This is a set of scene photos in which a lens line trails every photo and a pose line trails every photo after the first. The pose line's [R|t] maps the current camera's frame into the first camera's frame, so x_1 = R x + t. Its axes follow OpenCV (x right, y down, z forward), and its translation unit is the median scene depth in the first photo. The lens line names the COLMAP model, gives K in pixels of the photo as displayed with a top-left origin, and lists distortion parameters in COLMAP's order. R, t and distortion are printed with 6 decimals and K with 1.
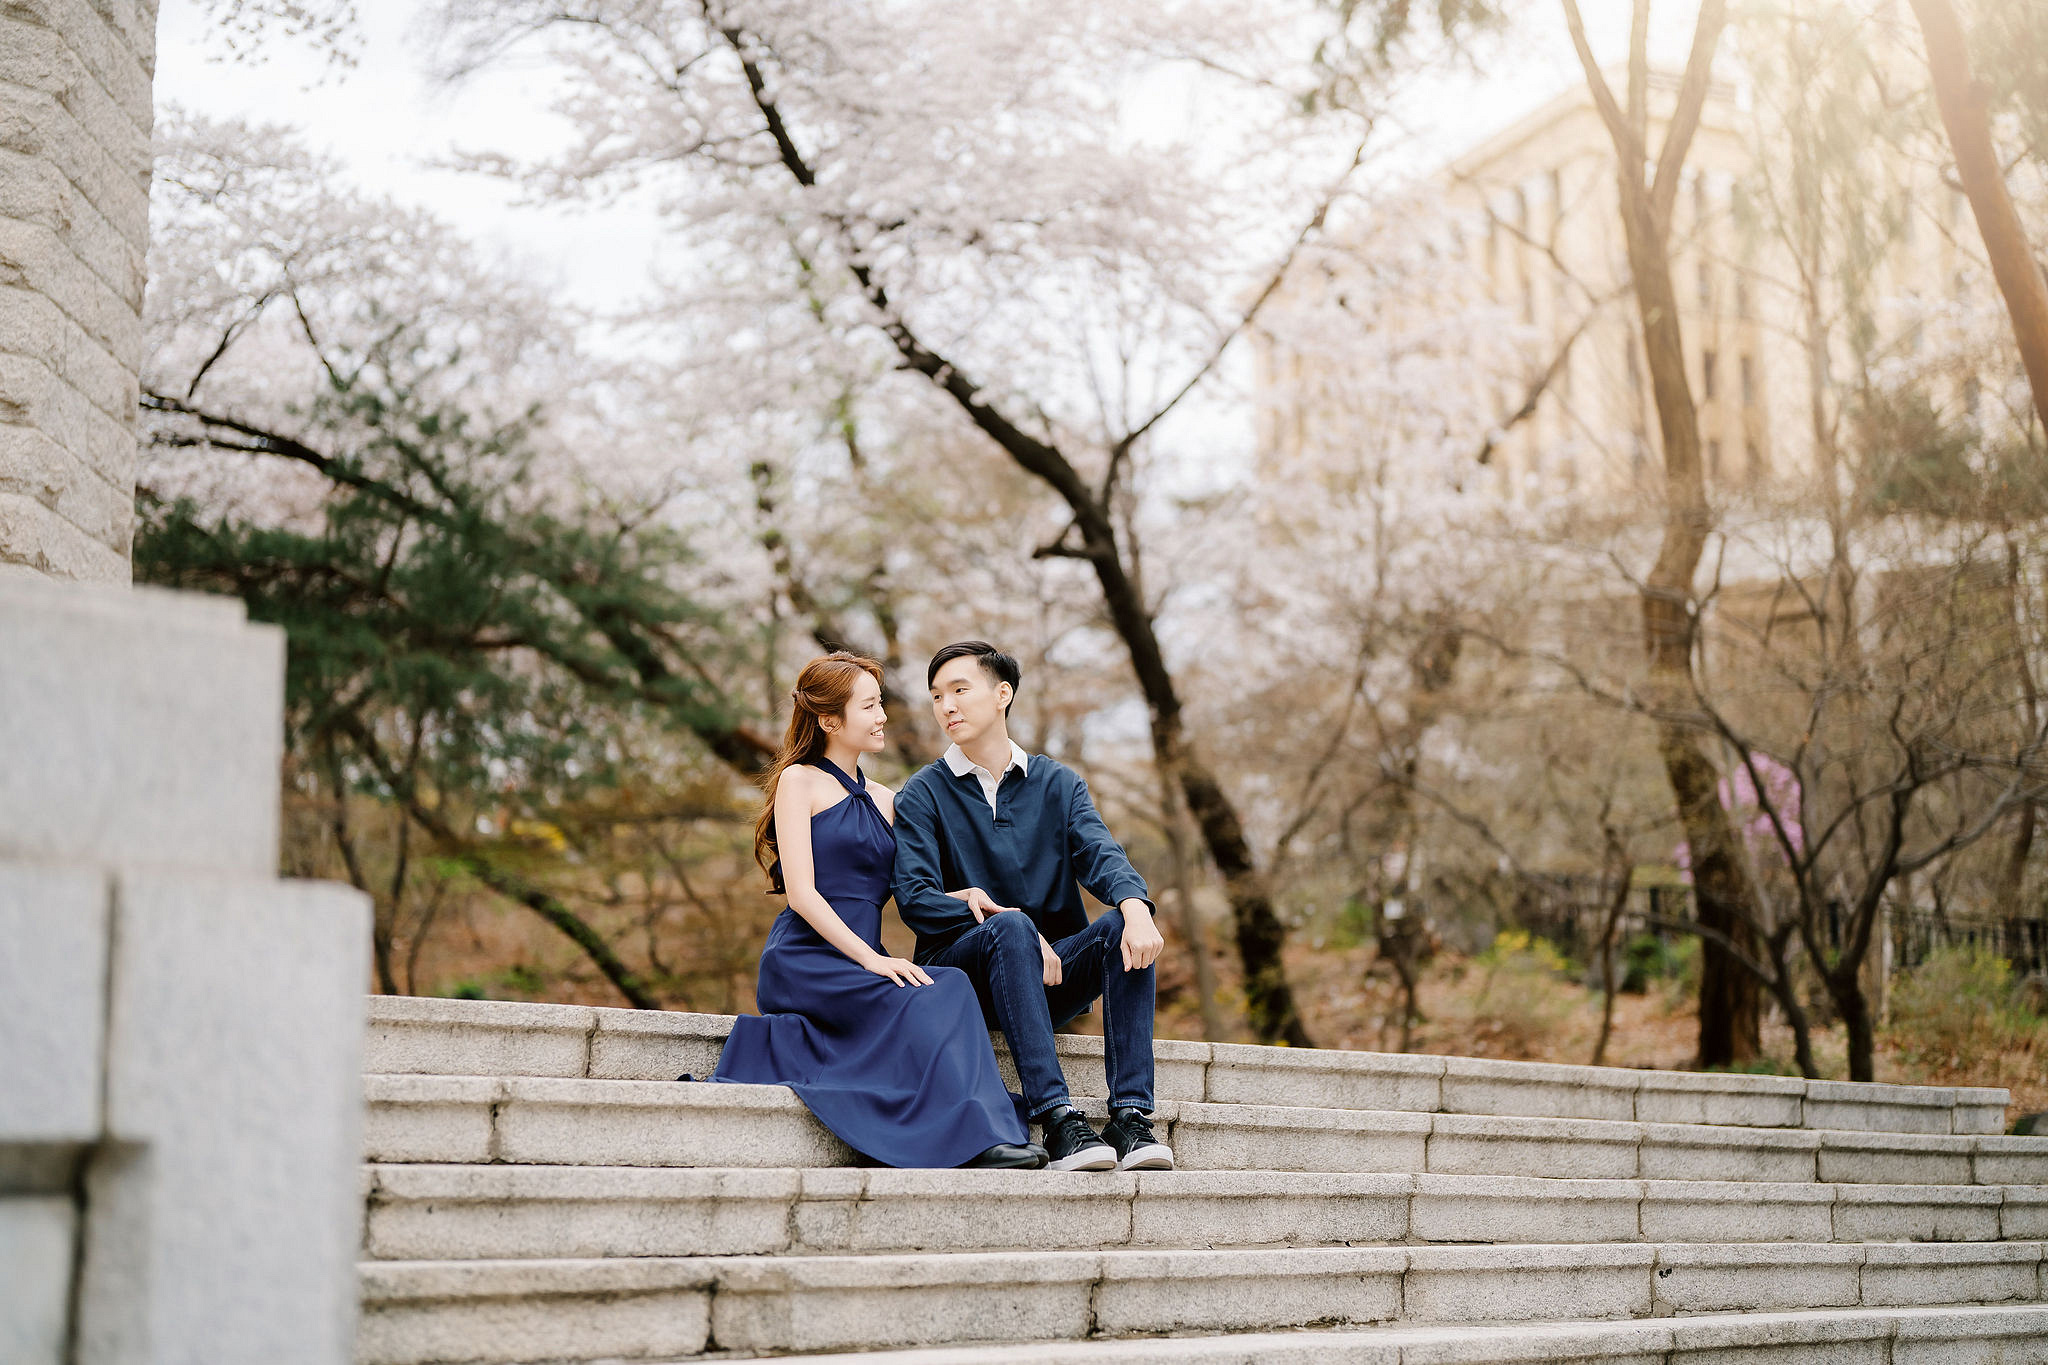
lens RADIAL K [[3004.3, 0, 1024.0], [0, 3004.3, 682.5], [0, 0, 1]] dist [-0.011892, 0.059674]
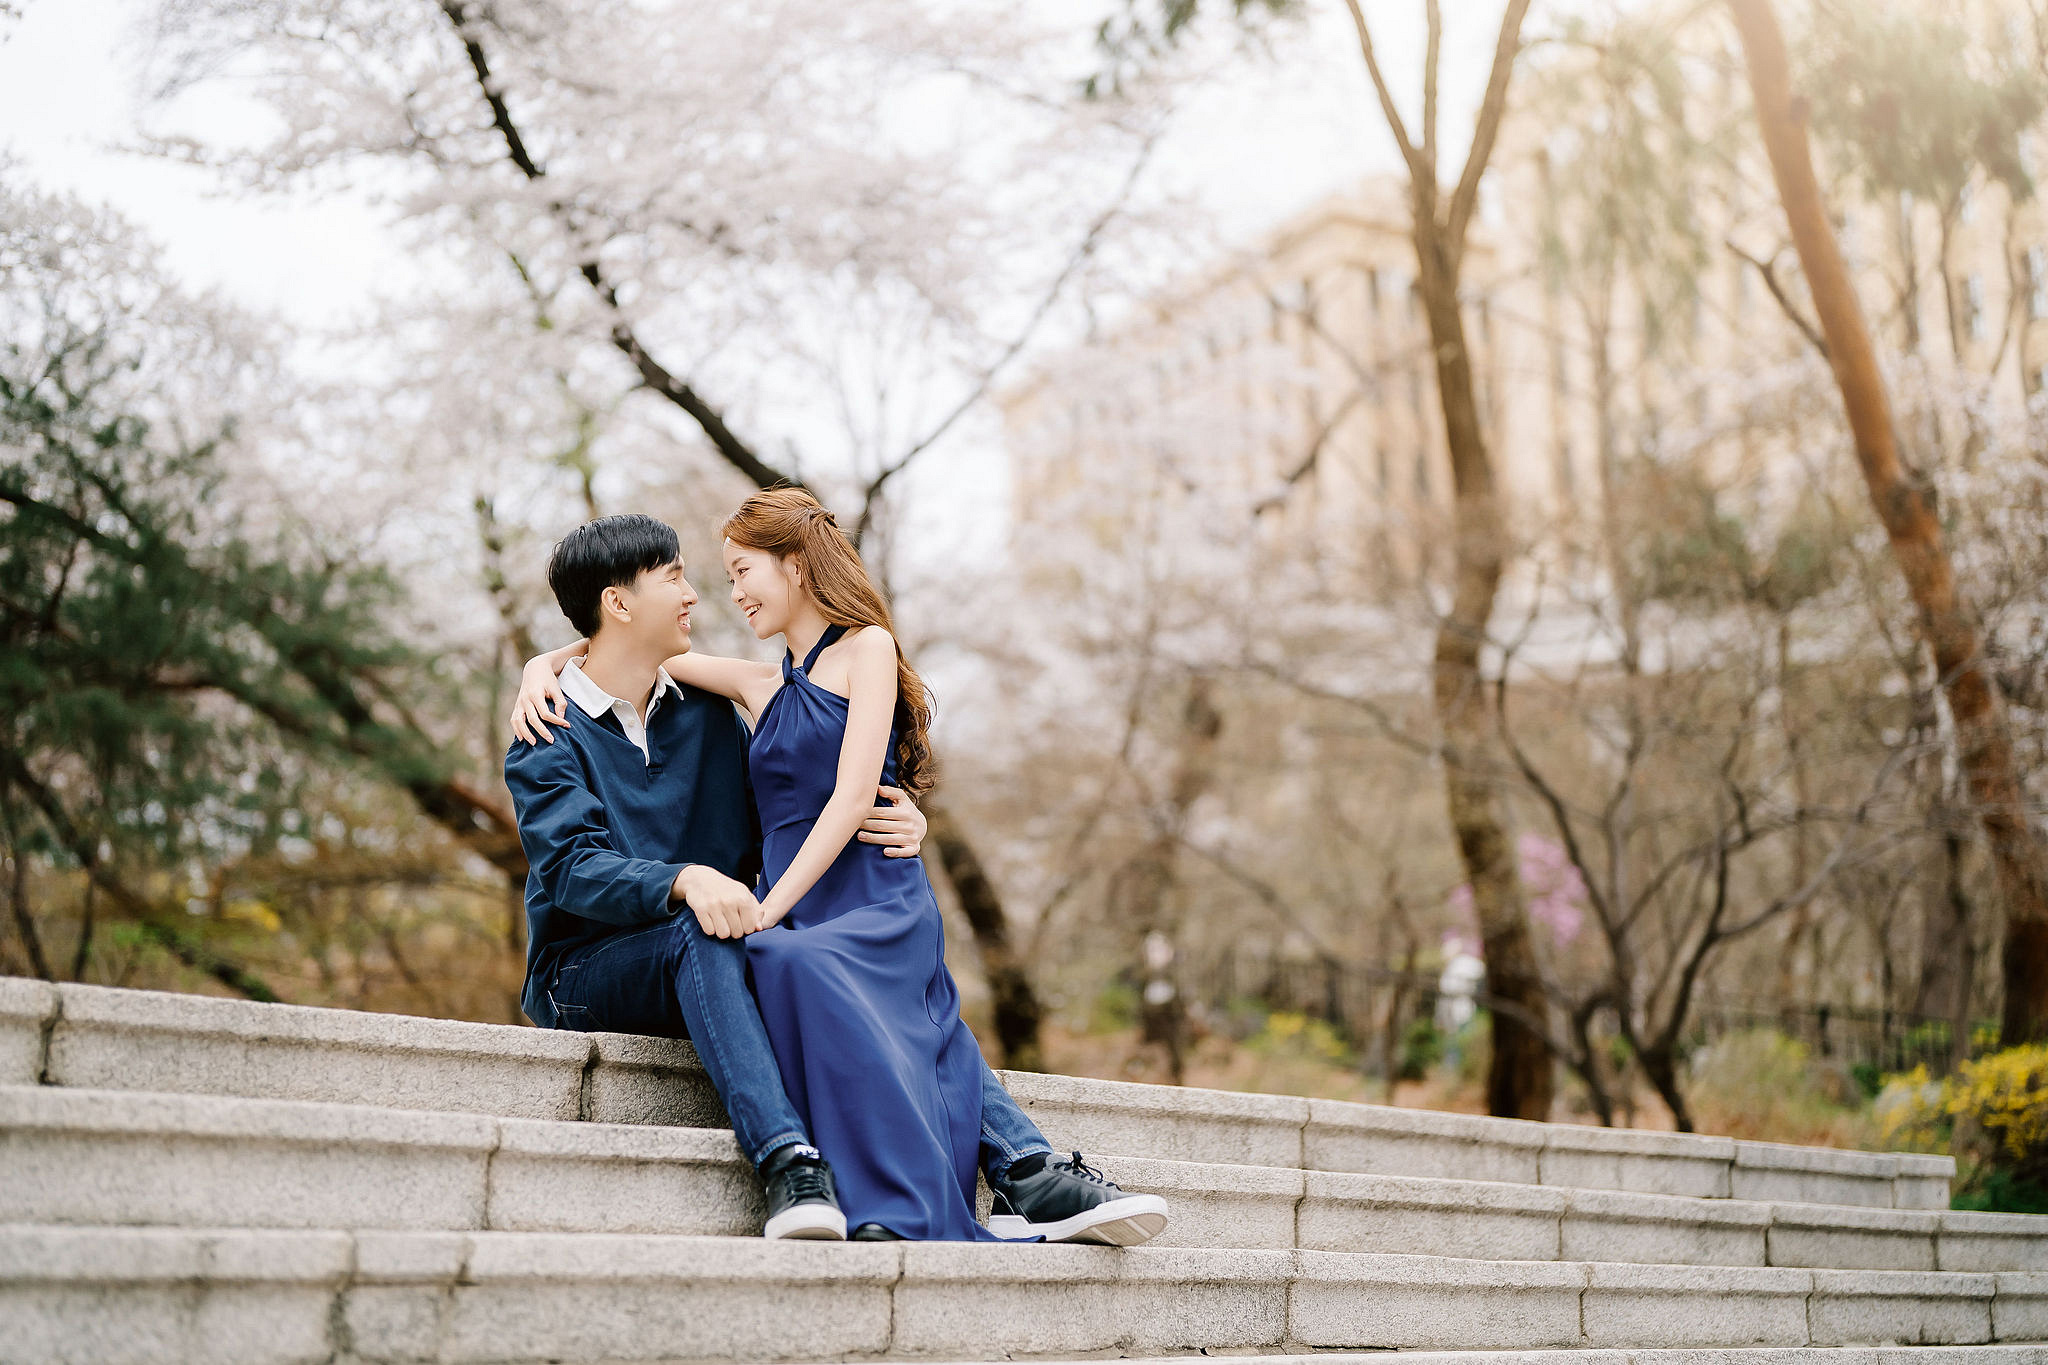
lens RADIAL K [[3004.3, 0, 1024.0], [0, 3004.3, 682.5], [0, 0, 1]] dist [-0.011892, 0.059674]
pose [[0.996438, 0.014470, 0.083083, 0.004776], [-0.011636, 0.999337, -0.034489, 0.037851], [-0.083527, 0.033399, 0.995946, 0.204487]]
